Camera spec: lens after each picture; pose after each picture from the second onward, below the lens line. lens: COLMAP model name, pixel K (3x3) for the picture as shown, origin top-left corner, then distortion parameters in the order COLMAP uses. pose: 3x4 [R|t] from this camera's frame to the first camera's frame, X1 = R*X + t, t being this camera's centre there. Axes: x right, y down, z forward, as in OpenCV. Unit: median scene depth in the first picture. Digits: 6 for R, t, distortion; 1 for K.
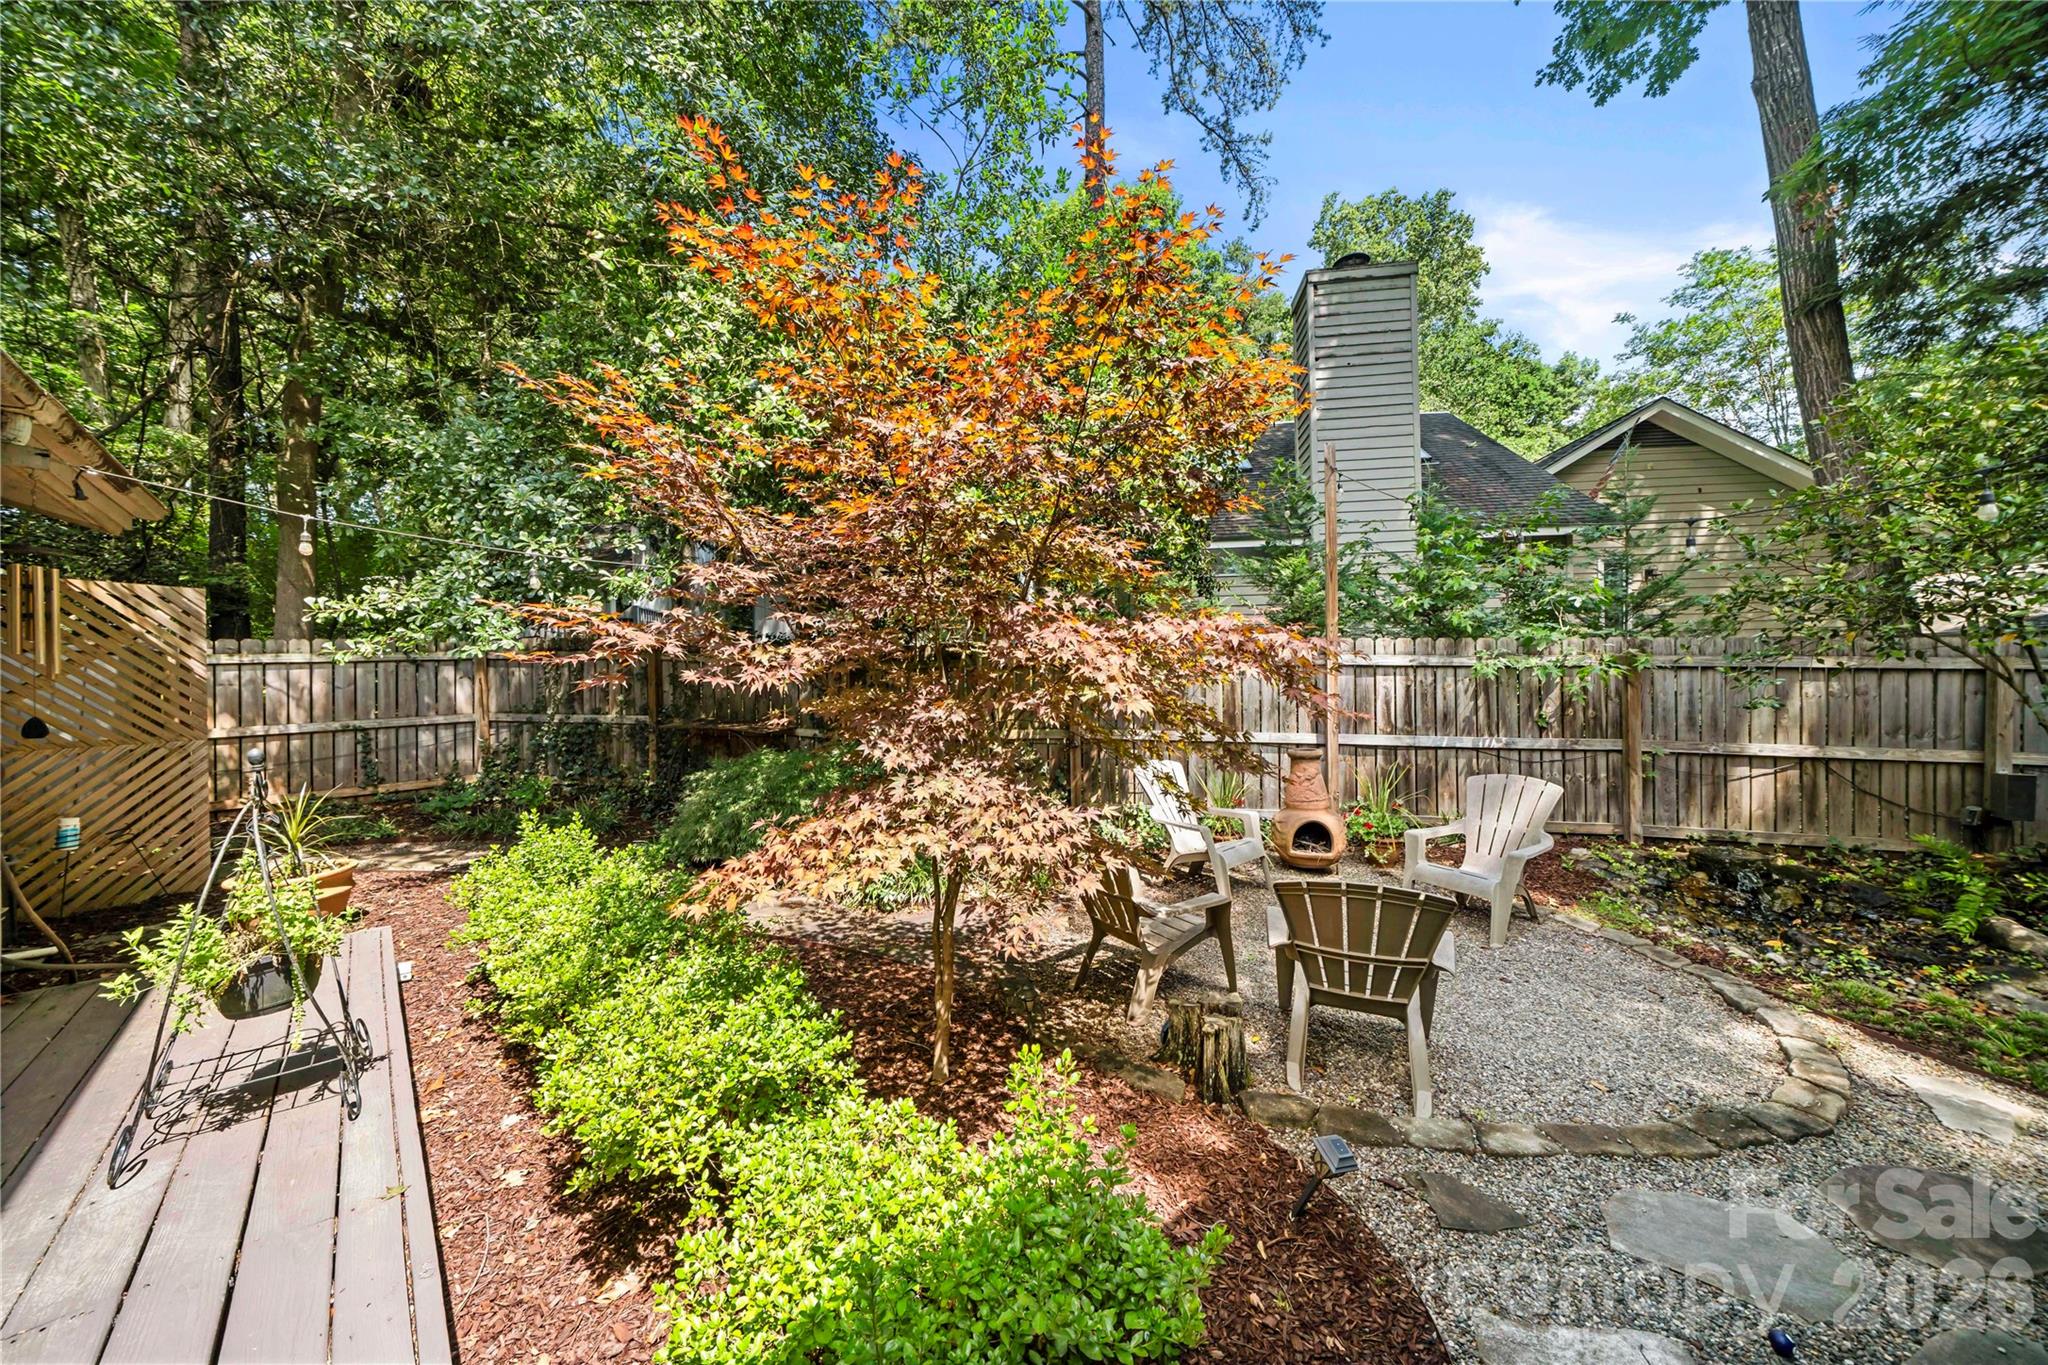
lens RADIAL K [[694.6, 0, 1024.4], [0, 694.6, 691.7], [0, 0, 1]] dist [-0.000532, -0.000078]
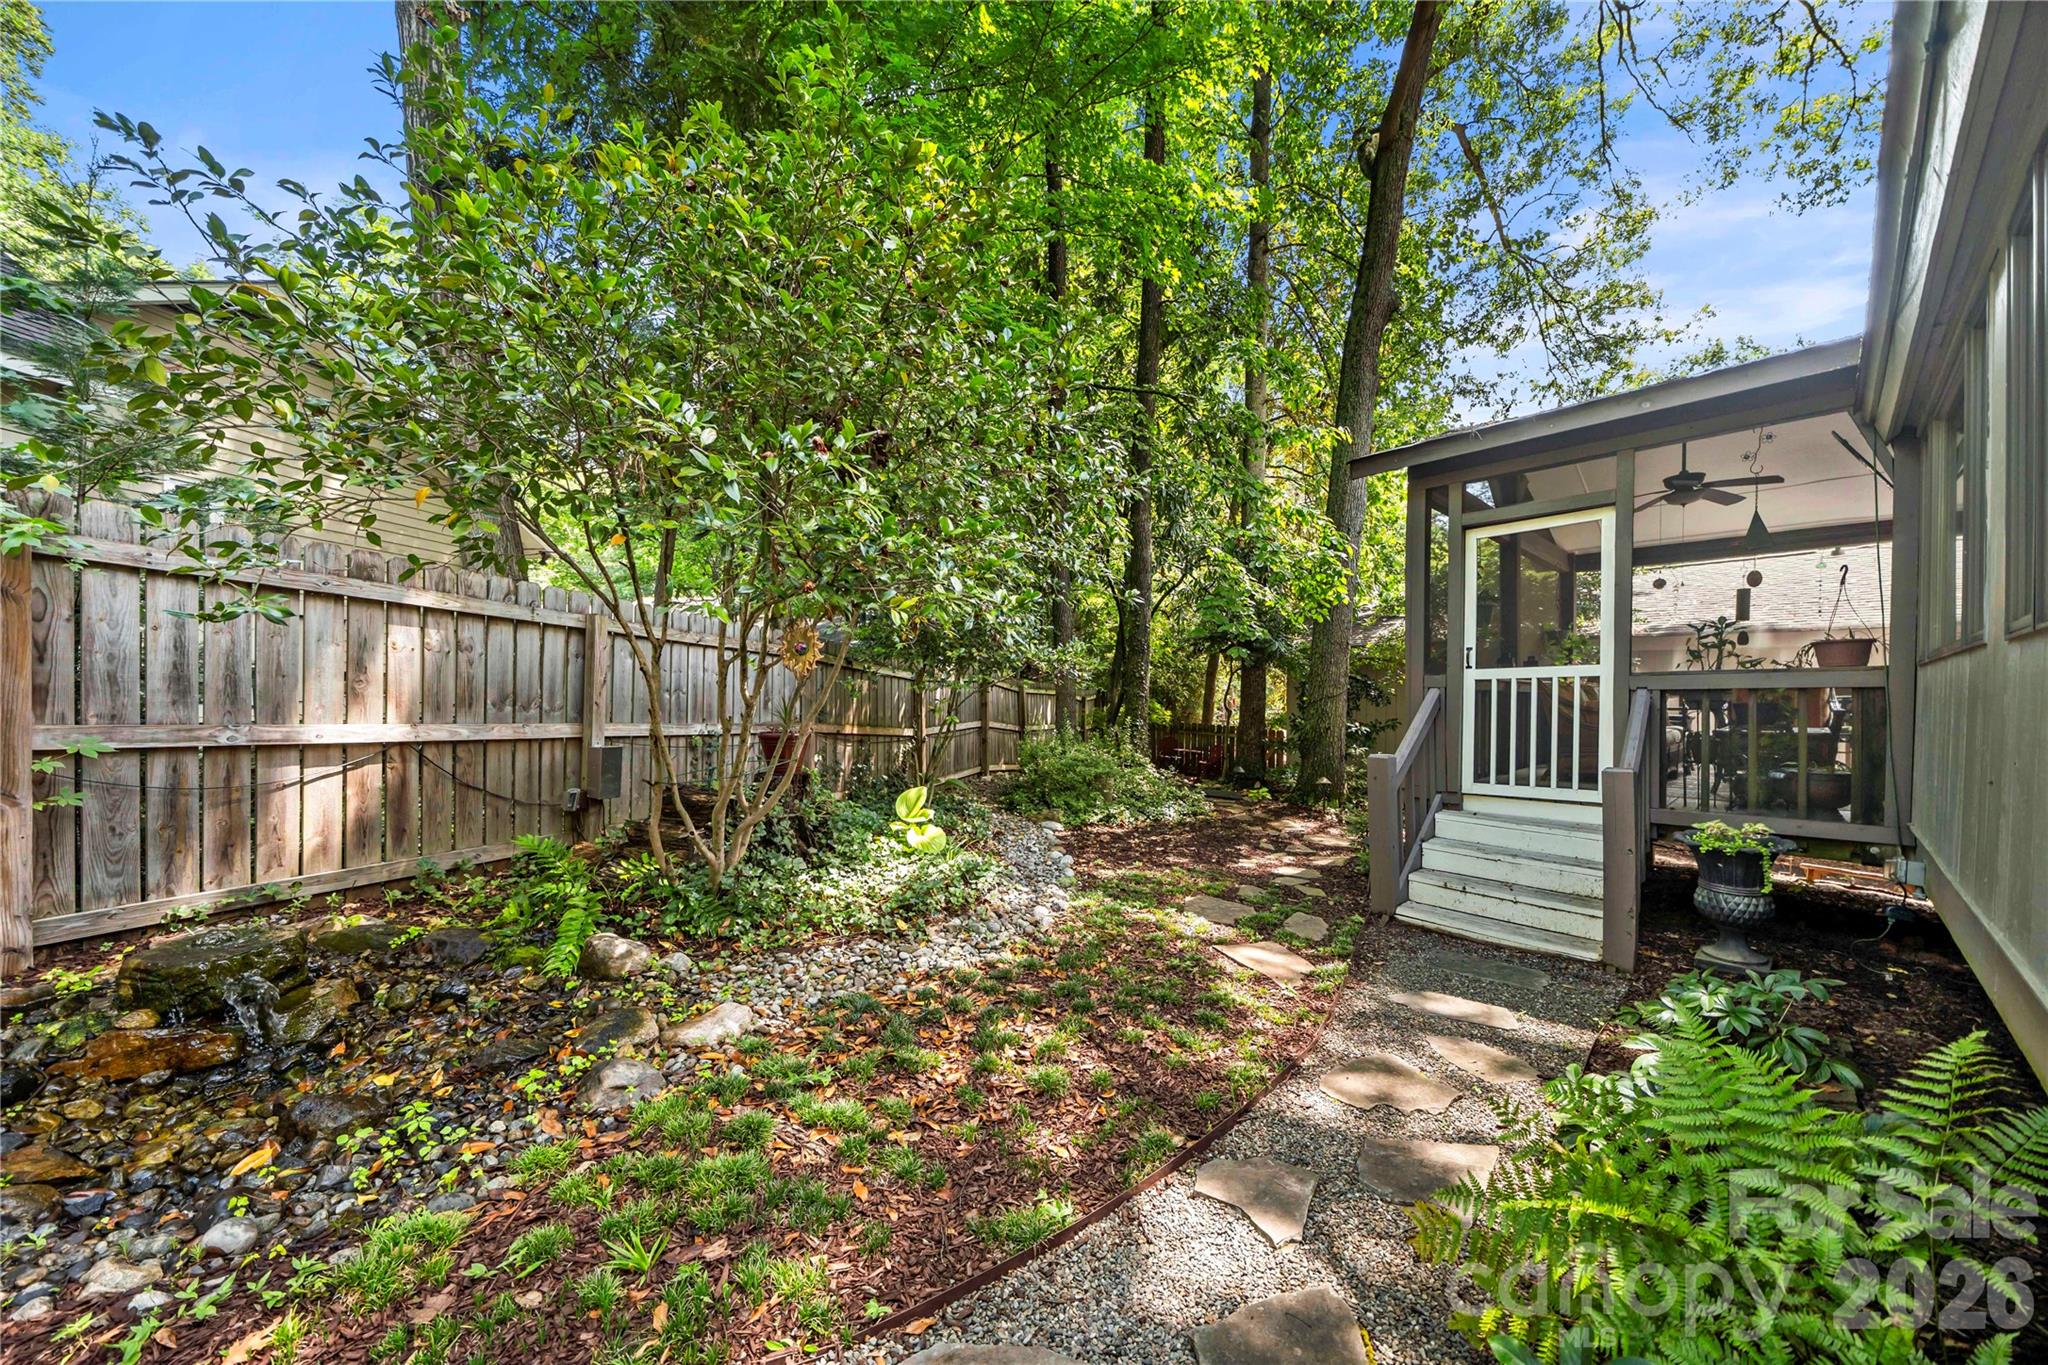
lens RADIAL K [[694.6, 0, 1024.4], [0, 694.6, 691.7], [0, 0, 1]] dist [-0.000532, -0.000078]
pose [[0.046466, 0.022542, 0.998665, 0.509678], [0.001709, 0.999742, -0.022646, 0.063150], [-0.998918, 0.002759, 0.046416, 0.384213]]
